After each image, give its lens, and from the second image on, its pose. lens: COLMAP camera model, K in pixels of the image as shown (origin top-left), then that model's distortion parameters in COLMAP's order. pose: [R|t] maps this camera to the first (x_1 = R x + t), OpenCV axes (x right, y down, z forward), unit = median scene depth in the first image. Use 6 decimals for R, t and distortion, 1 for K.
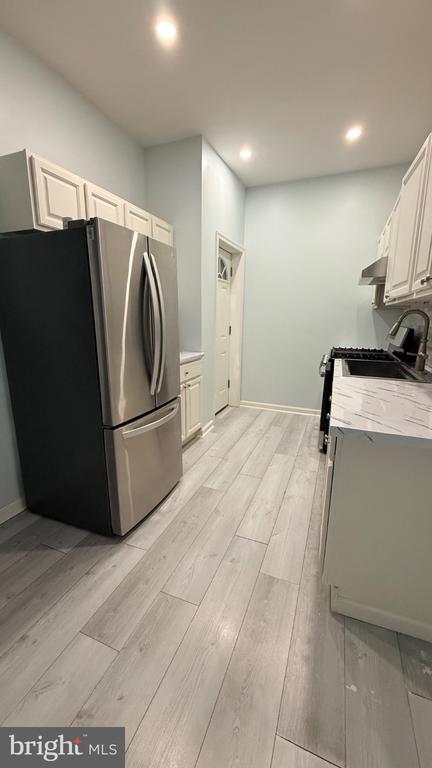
lens RADIAL K [[308.1, 0, 215.6], [0, 308.1, 381.9], [0, 0, 1]] dist [0.000650, 0.000083]
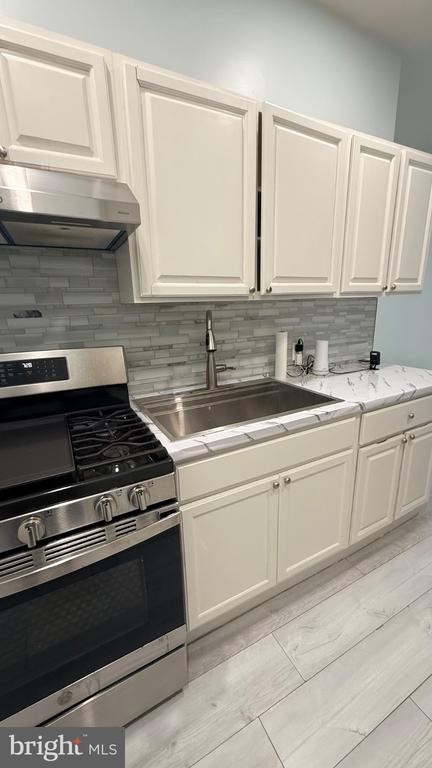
lens RADIAL K [[306.9, 0, 216.0], [0, 306.9, 382.3], [0, 0, 1]] dist [0.000195, 0.000109]
pose [[-0.758079, -0.148718, 0.634980, 0.153921], [0.160325, 0.901274, 0.402493, -0.322145], [-0.632149, 0.406924, -0.659394, 1.334575]]
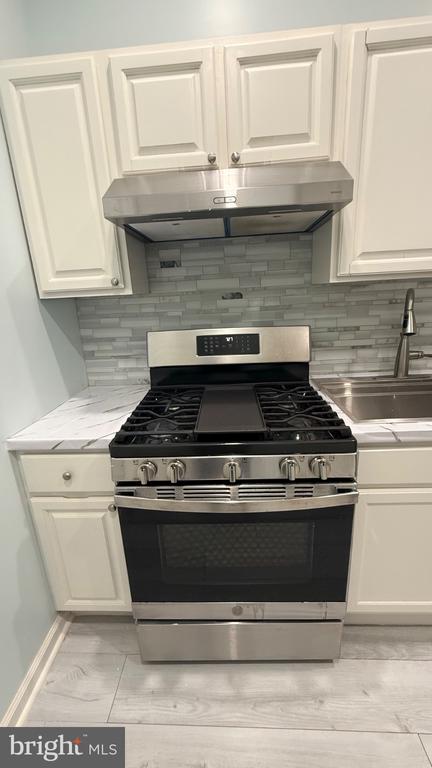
lens RADIAL K [[306.9, 0, 216.0], [0, 306.9, 382.3], [0, 0, 1]] dist [0.000195, 0.000109]
pose [[-0.329933, -0.252334, 0.909655, 0.151571], [0.252063, 0.905078, 0.342489, -0.330411], [-0.909730, 0.342288, -0.235011, 1.380423]]
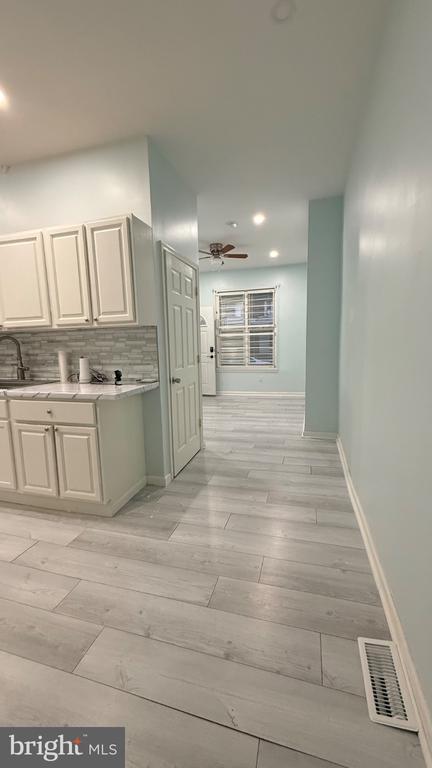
lens RADIAL K [[306.9, 0, 216.0], [0, 306.9, 382.3], [0, 0, 1]] dist [0.000195, 0.000109]
pose [[-0.096449, -0.135901, 0.986016, -0.680192], [0.235566, 0.959375, 0.155272, -0.033761], [-0.967061, 0.247247, -0.060517, 0.227130]]
